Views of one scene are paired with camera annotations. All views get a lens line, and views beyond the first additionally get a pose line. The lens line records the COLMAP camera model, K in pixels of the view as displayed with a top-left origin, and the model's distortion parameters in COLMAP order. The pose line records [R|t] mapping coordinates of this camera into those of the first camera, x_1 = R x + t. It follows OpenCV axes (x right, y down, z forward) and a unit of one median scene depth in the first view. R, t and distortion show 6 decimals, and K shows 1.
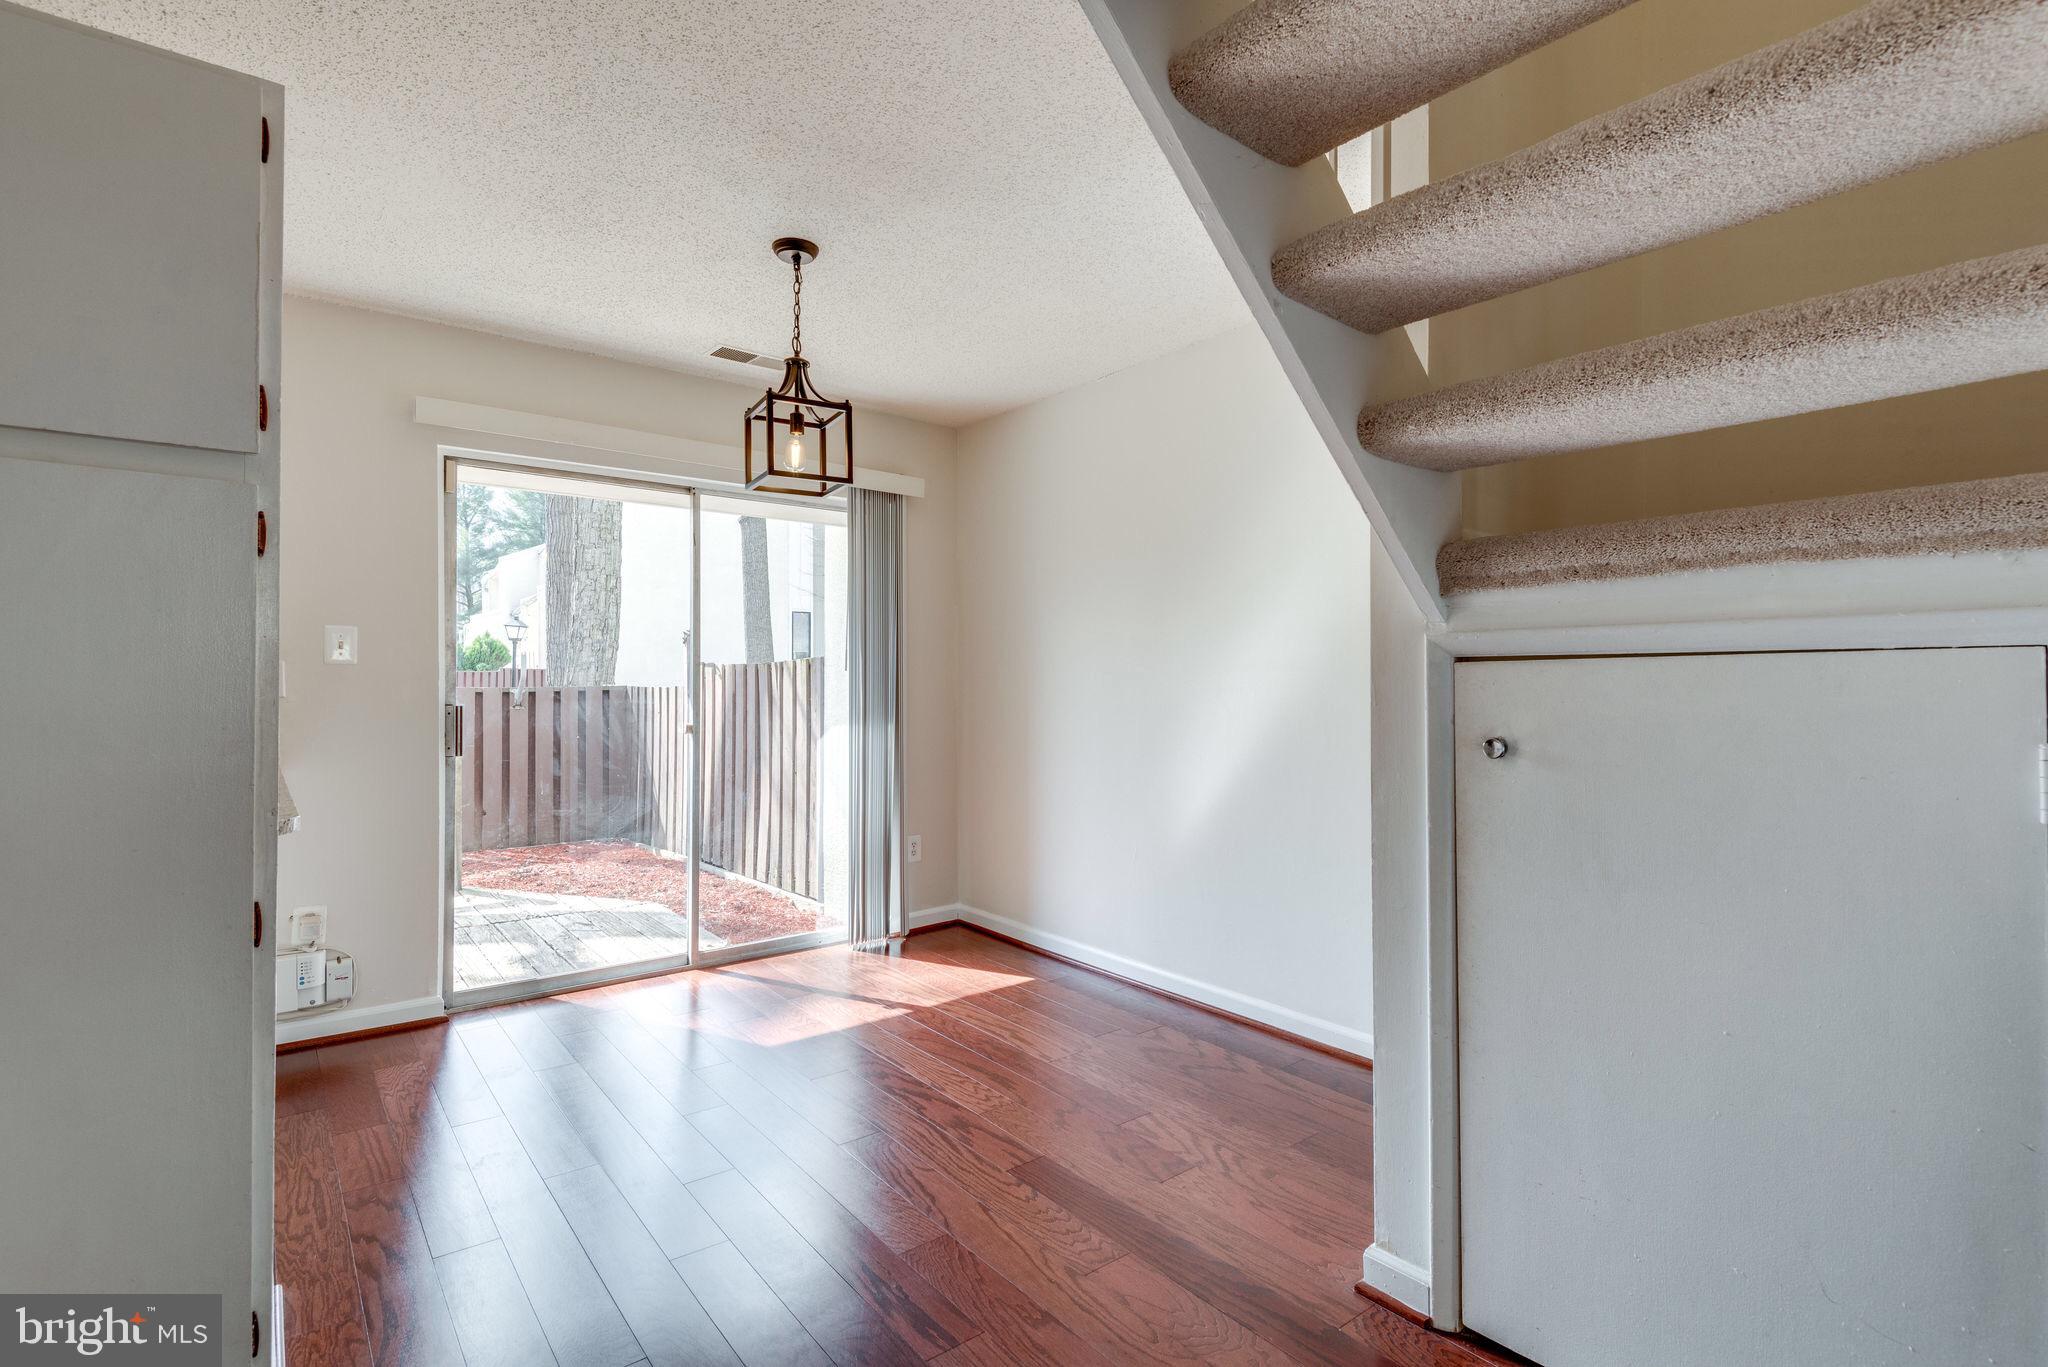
lens RADIAL K [[977.2, 0, 1043.4], [0, 977.2, 683.2], [0, 0, 1]] dist [0.022327, -0.016683]
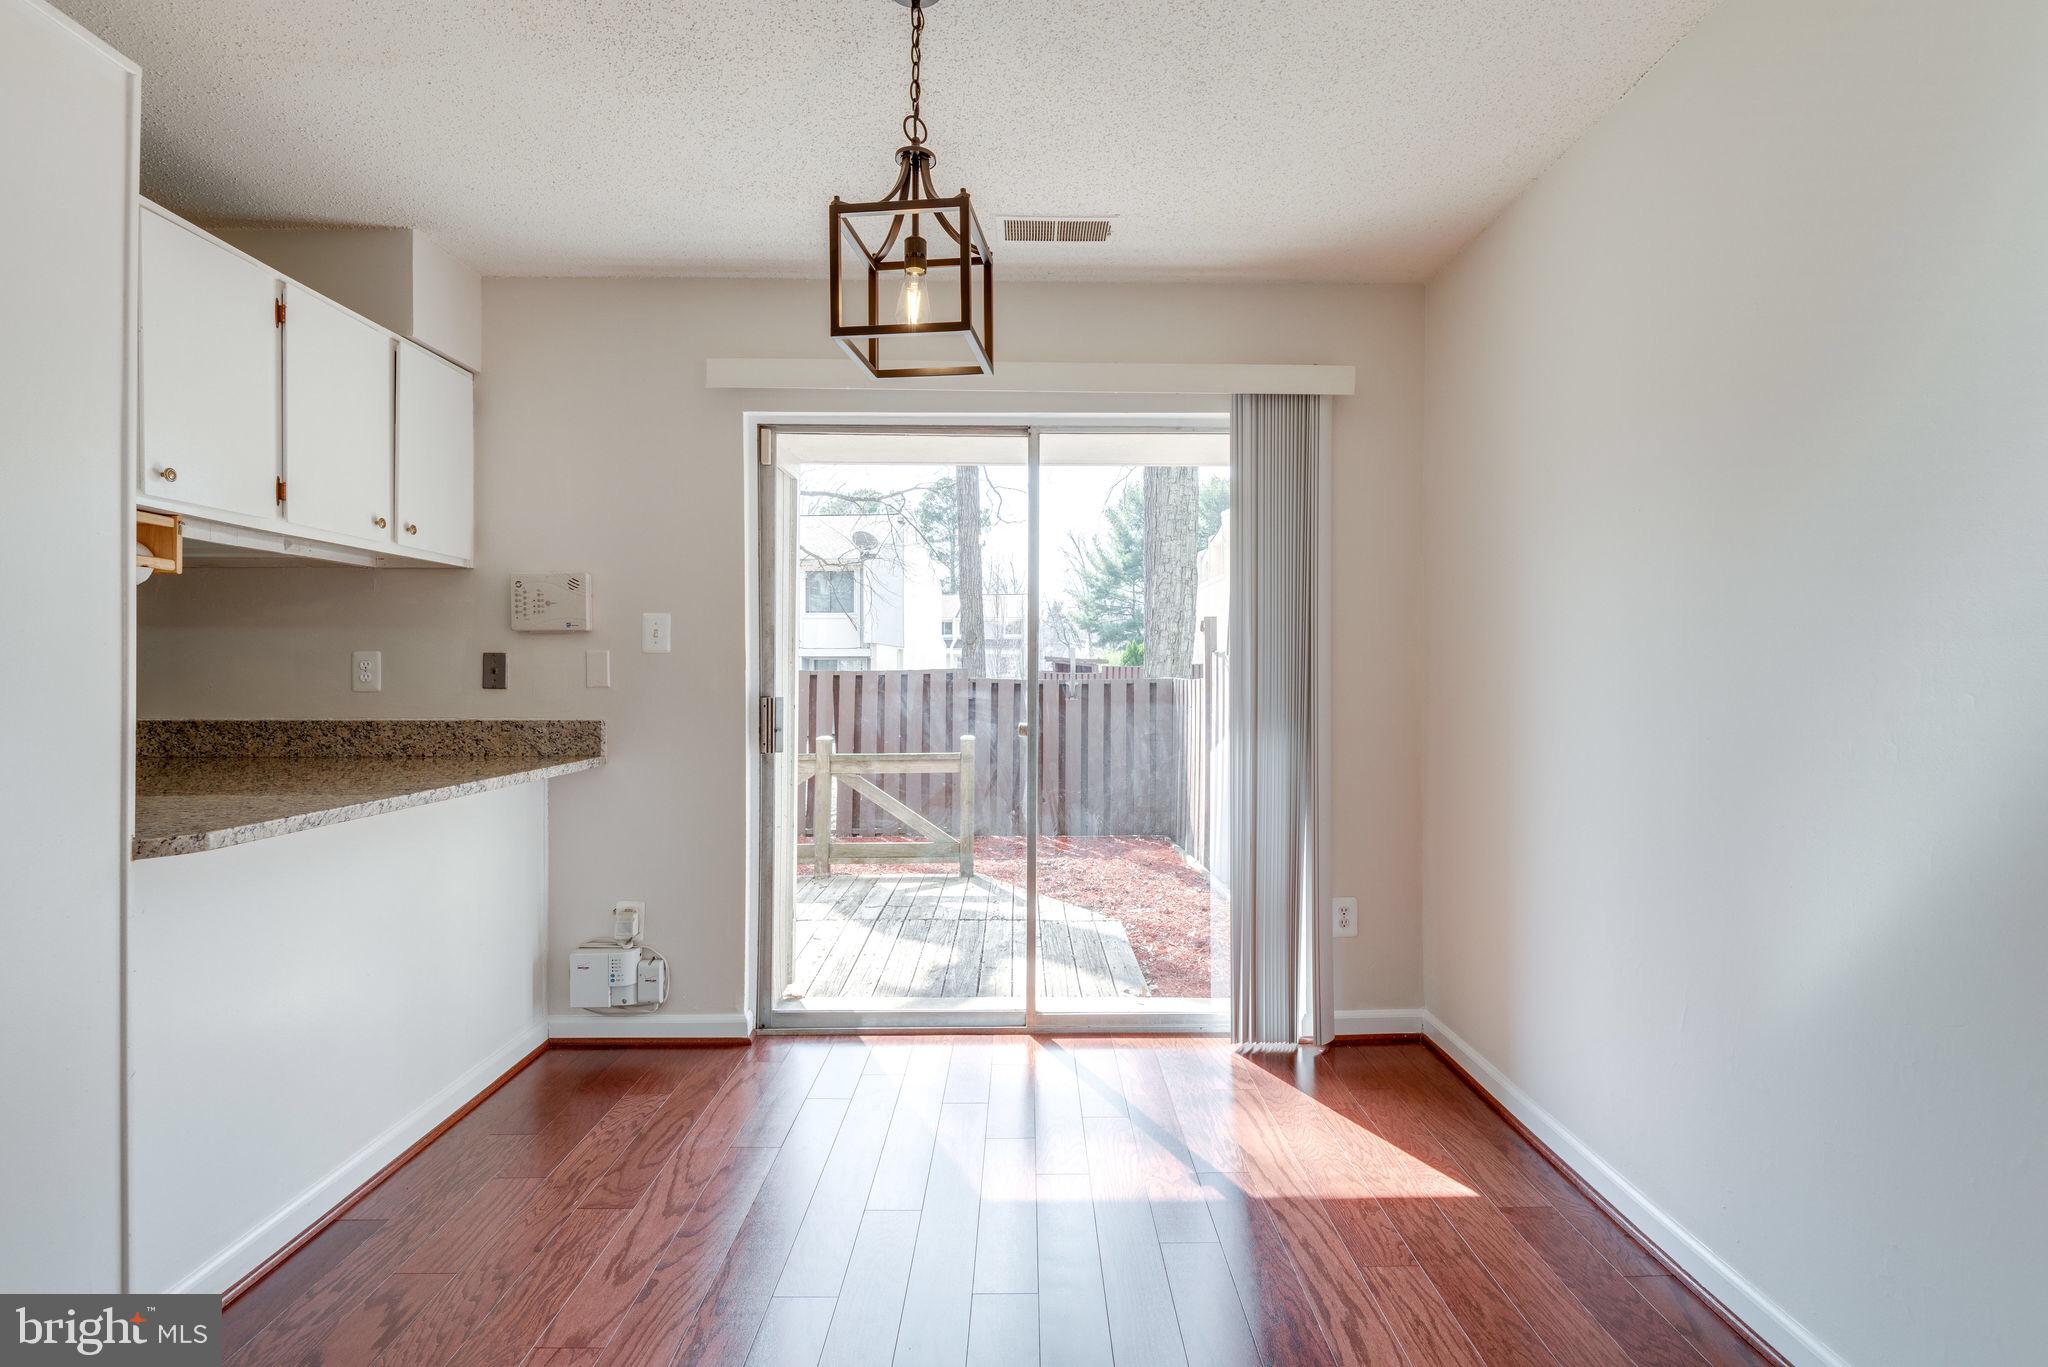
lens RADIAL K [[977.2, 0, 1030.0], [0, 977.2, 681.8], [0, 0, 1]] dist [0.022327, -0.016683]
pose [[0.784351, 0.002268, -0.620313, 0.132456], [0.000683, 0.999990, 0.004520, 0.003393], [0.620317, -0.003969, 0.784342, 0.374427]]
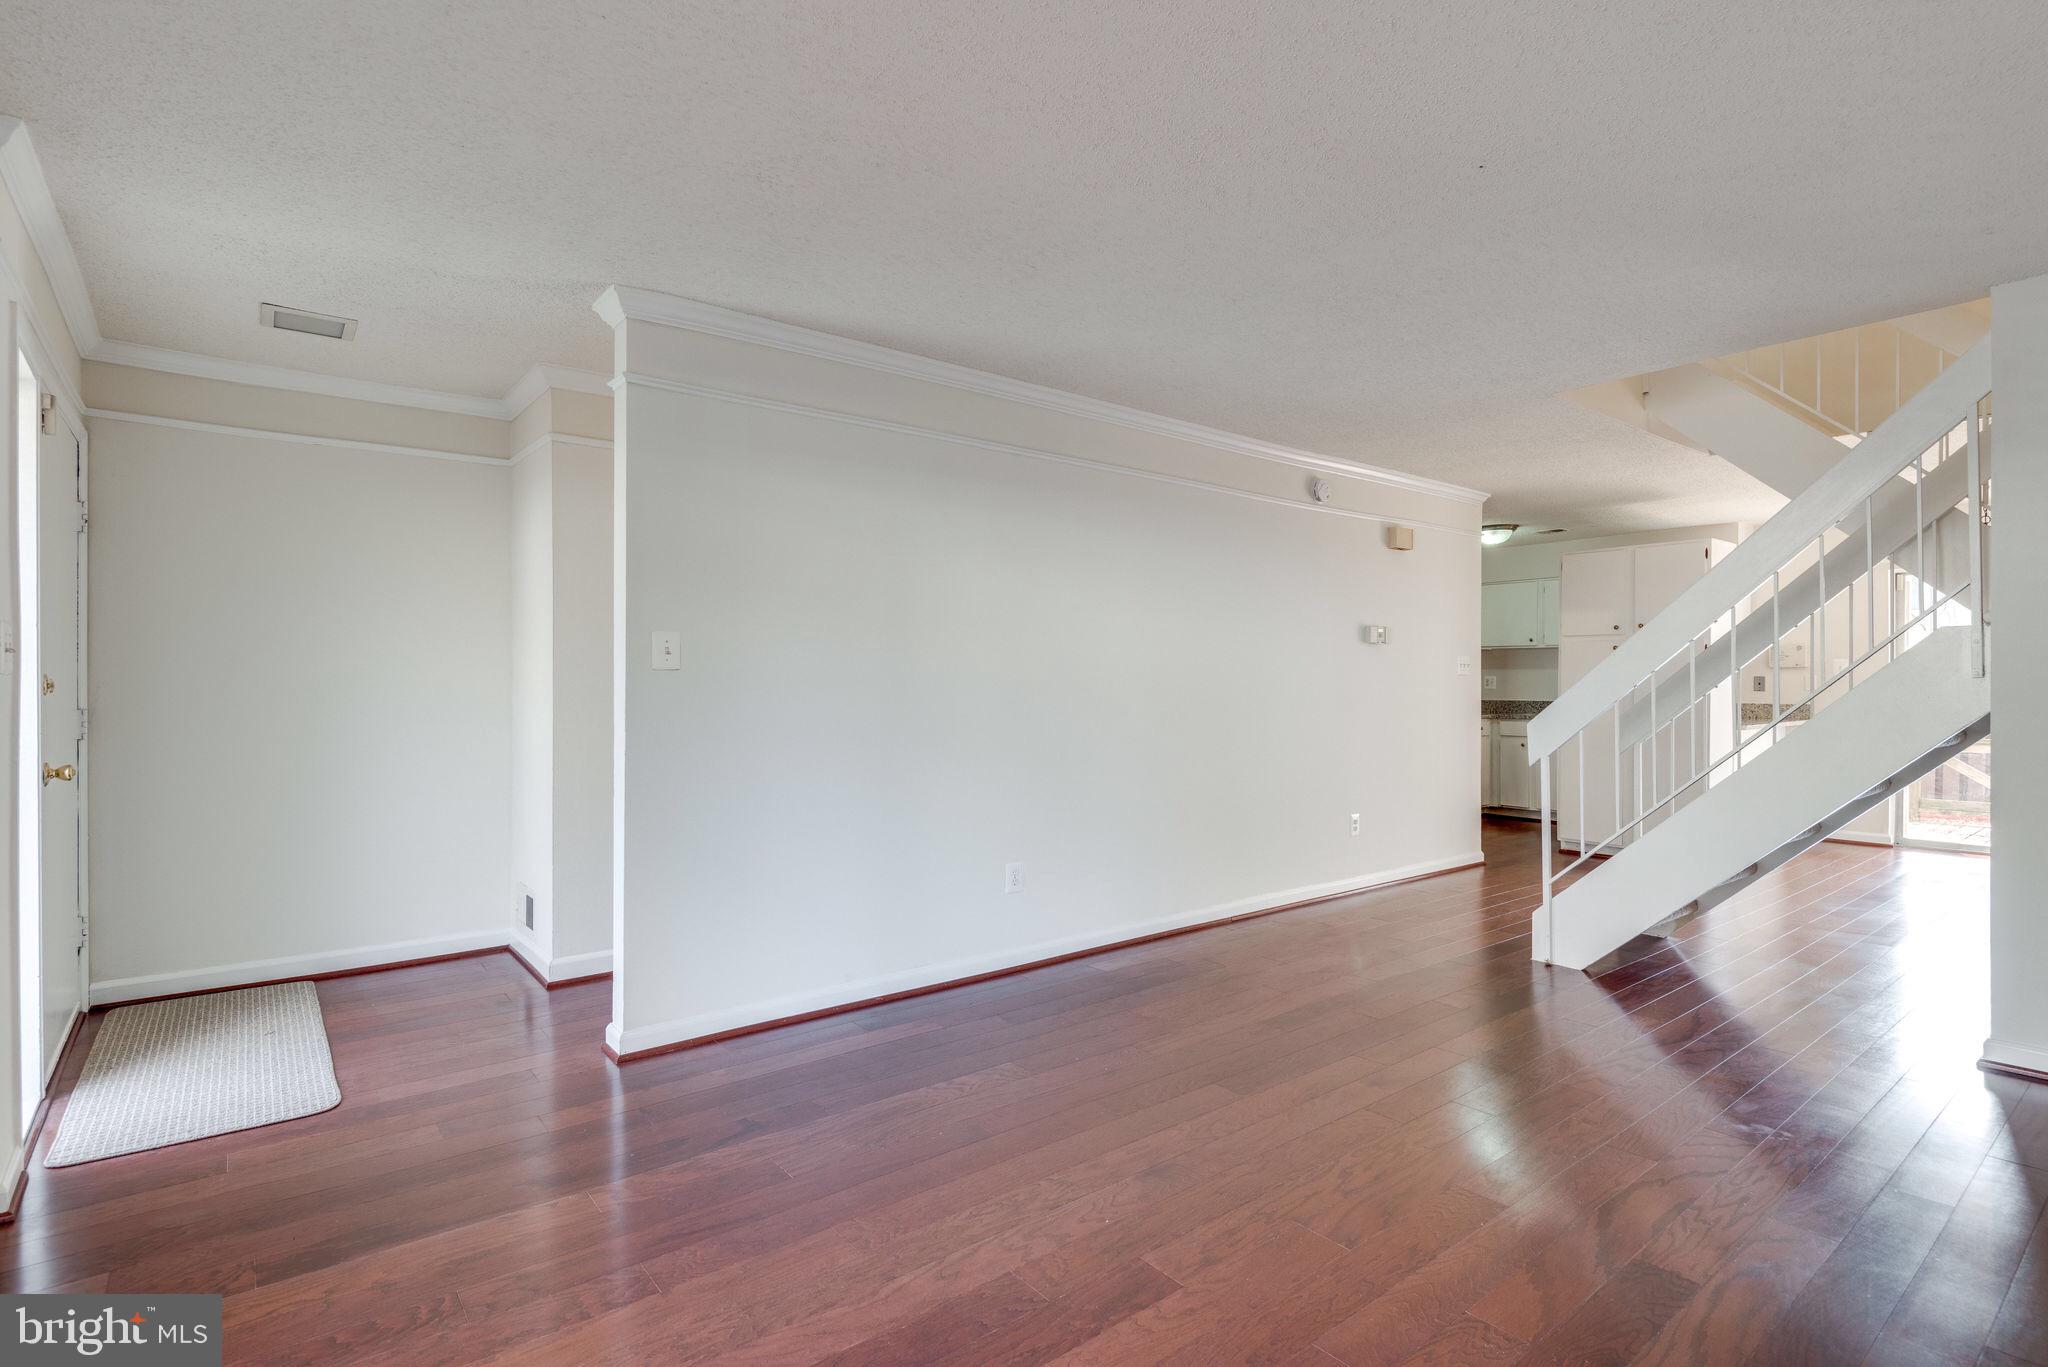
lens RADIAL K [[977.2, 0, 1021.1], [0, 977.2, 685.9], [0, 0, 1]] dist [0.022327, -0.016683]
pose [[0.000040, 0.000624, -1.000000, 1.224150], [-0.000198, 1.000000, 0.000624, 0.001682], [1.000000, 0.000198, 0.000040, -0.700528]]
